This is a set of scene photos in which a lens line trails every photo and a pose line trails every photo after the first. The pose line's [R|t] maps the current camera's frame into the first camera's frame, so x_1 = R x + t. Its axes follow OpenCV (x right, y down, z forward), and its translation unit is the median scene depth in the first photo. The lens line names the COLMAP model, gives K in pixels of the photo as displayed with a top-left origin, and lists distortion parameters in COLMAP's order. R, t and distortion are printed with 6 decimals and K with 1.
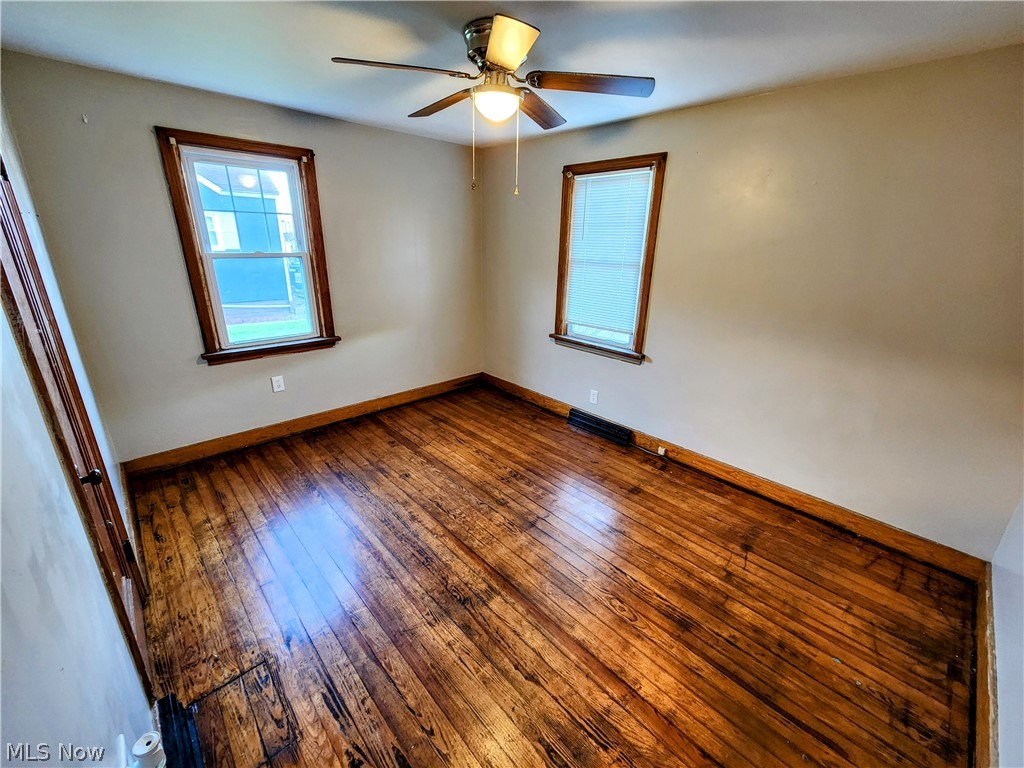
lens RADIAL K [[419.1, 0, 518.9], [0, 419.1, 382.1], [0, 0, 1]] dist [0.000738, 0.000073]
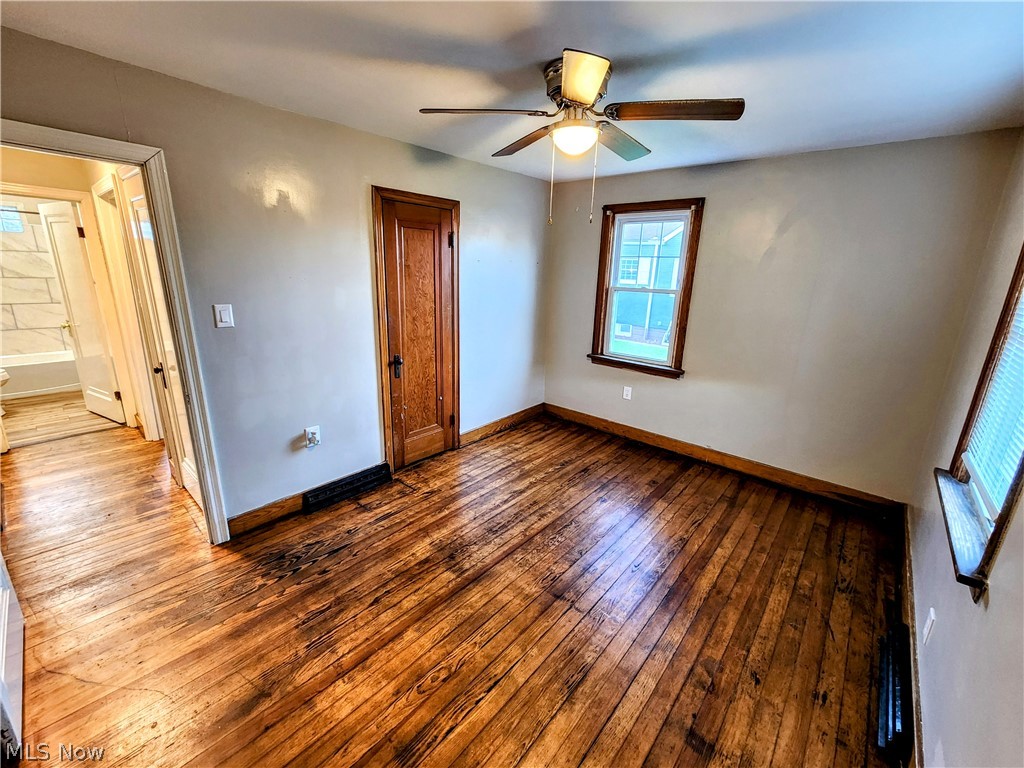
lens RADIAL K [[419.1, 0, 516.9], [0, 419.1, 383.2], [0, 0, 1]] dist [0.000738, 0.000073]
pose [[0.087992, 0.242885, -0.966056, 0.844200], [-0.349818, 0.915583, 0.198333, -0.225328], [0.932676, 0.320492, 0.165530, 0.724349]]
